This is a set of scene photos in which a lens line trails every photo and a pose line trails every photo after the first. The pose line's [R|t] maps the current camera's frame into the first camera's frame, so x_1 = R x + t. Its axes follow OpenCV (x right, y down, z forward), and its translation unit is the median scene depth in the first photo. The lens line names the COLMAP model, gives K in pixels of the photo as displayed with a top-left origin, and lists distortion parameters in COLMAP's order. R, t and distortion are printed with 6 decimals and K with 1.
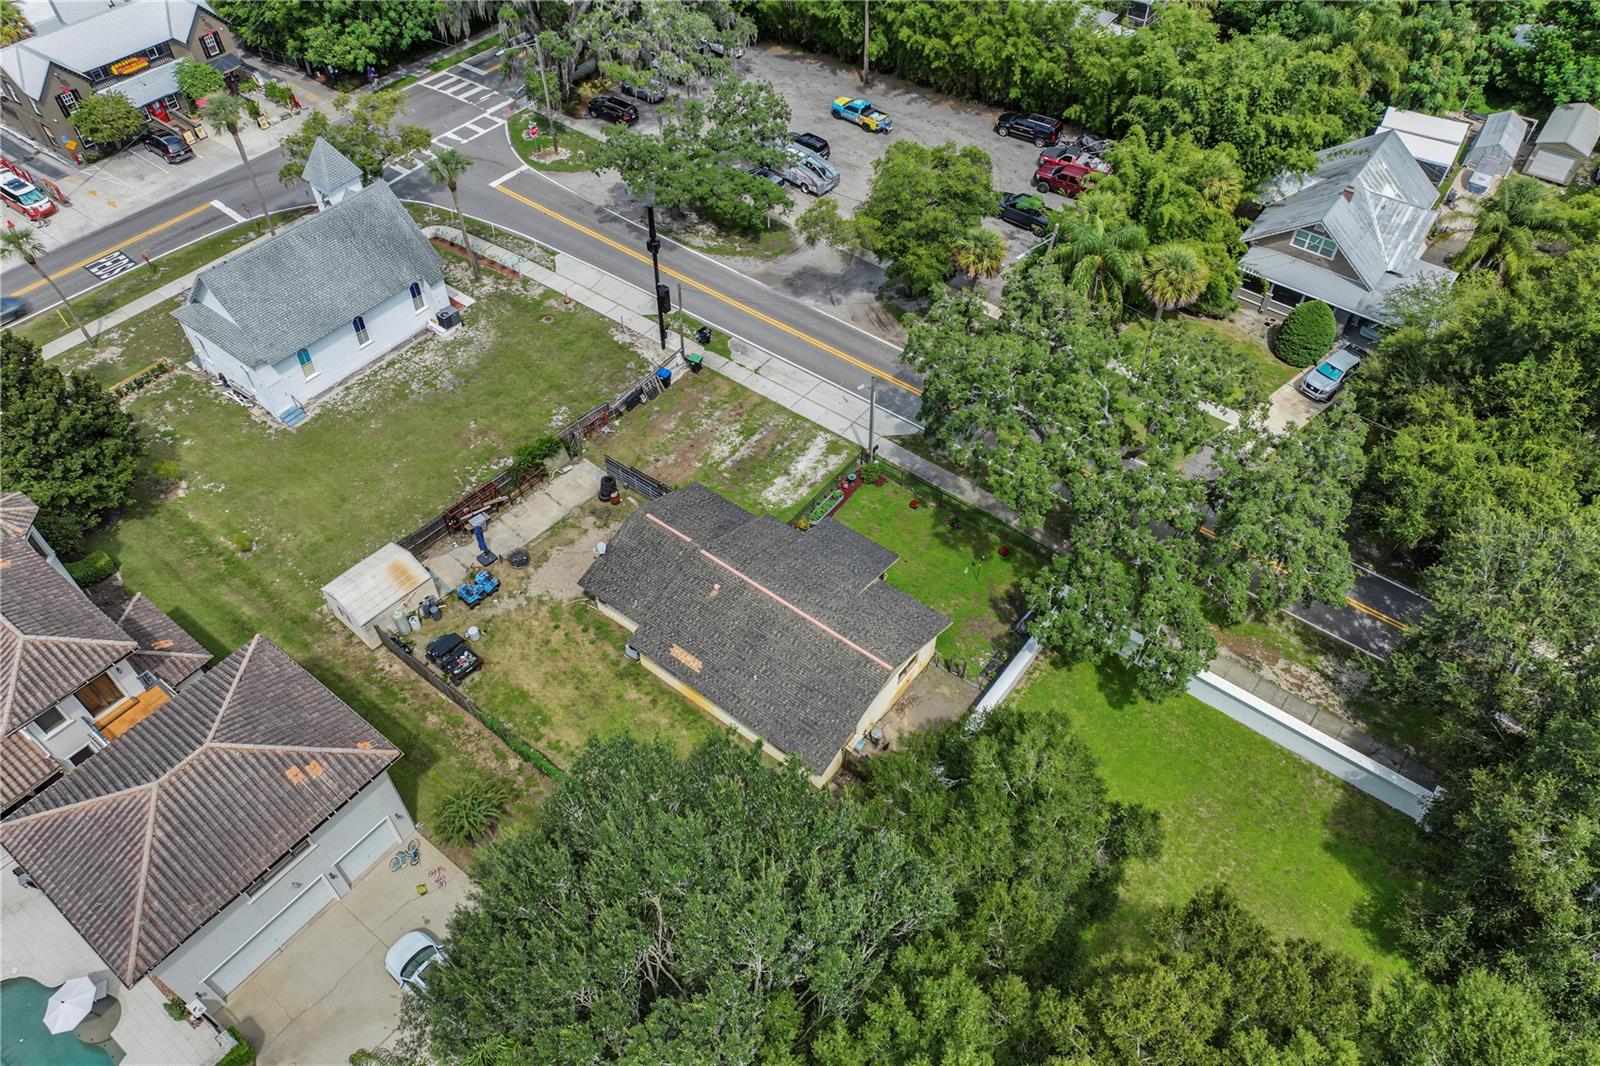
lens RADIAL K [[1121.2, 0, 800.0], [0, 1121.2, 533.0], [0, 0, 1]] dist [0.001564, 0.008278]
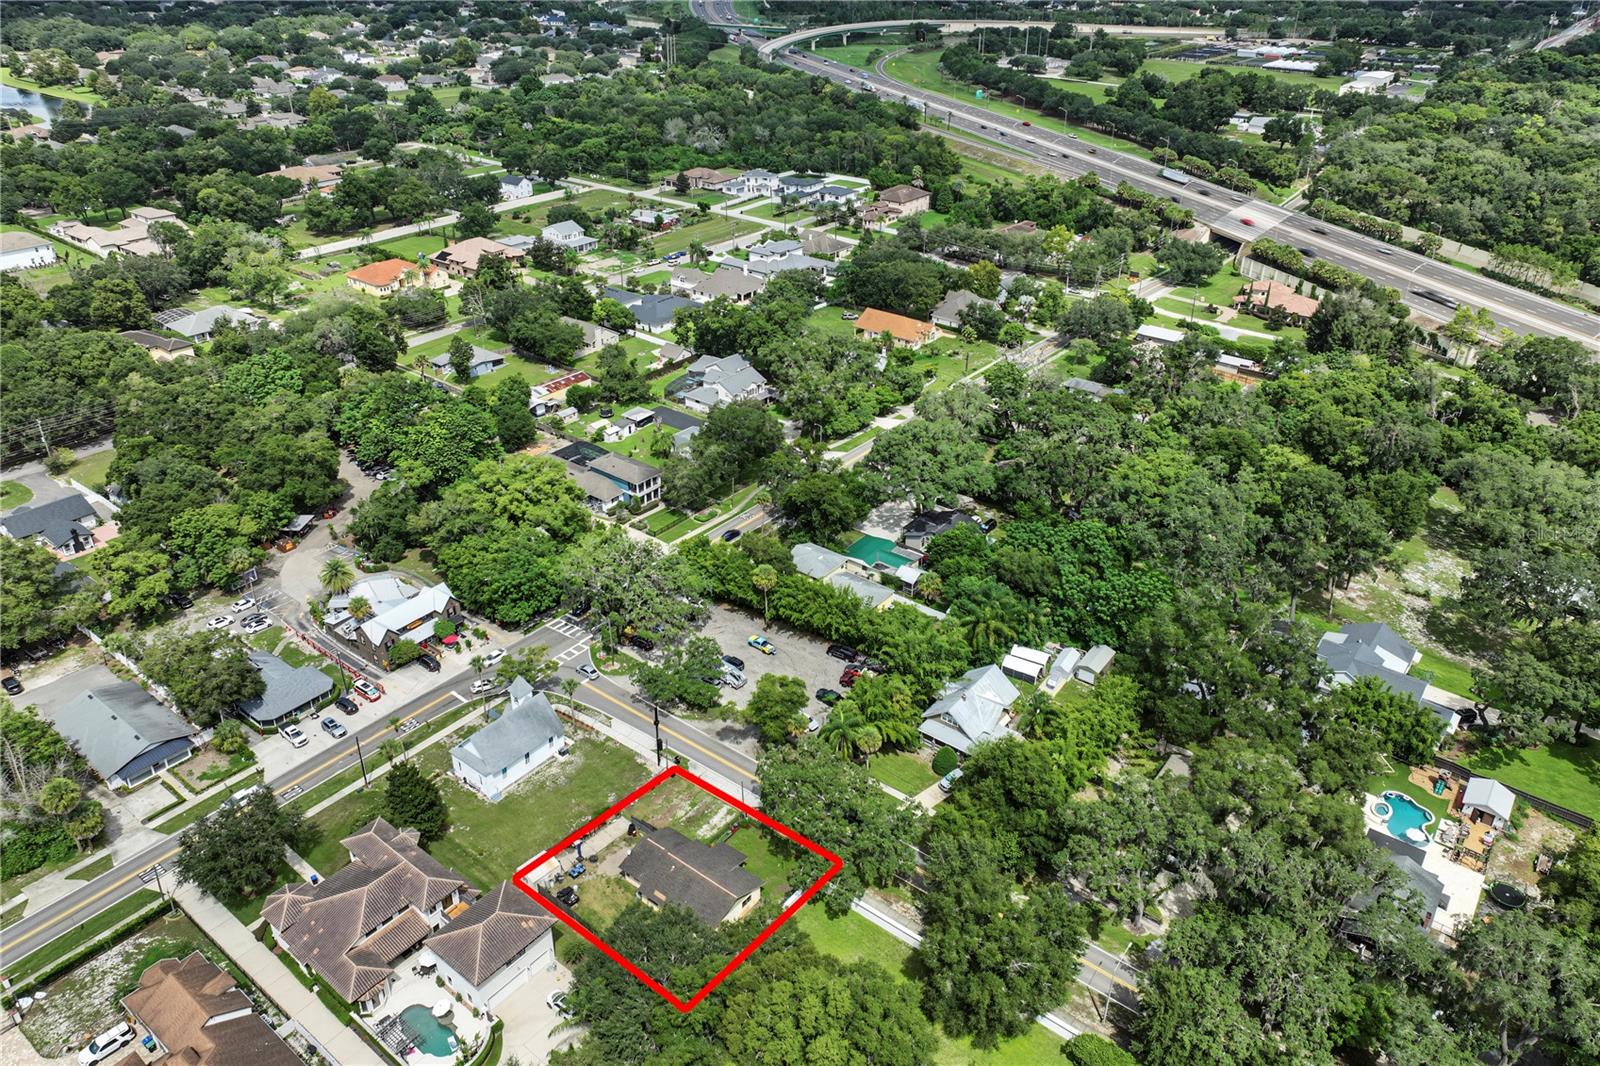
lens RADIAL K [[1117.7, 0, 800.8], [0, 1117.7, 489.8], [0, 0, 1]] dist [0.003284, -0.002691]
pose [[0.999972, 0.002891, -0.006879, 0.175350], [-0.005147, 0.934668, -0.355483, 0.111997], [0.005402, 0.355509, 0.934657, -1.280246]]
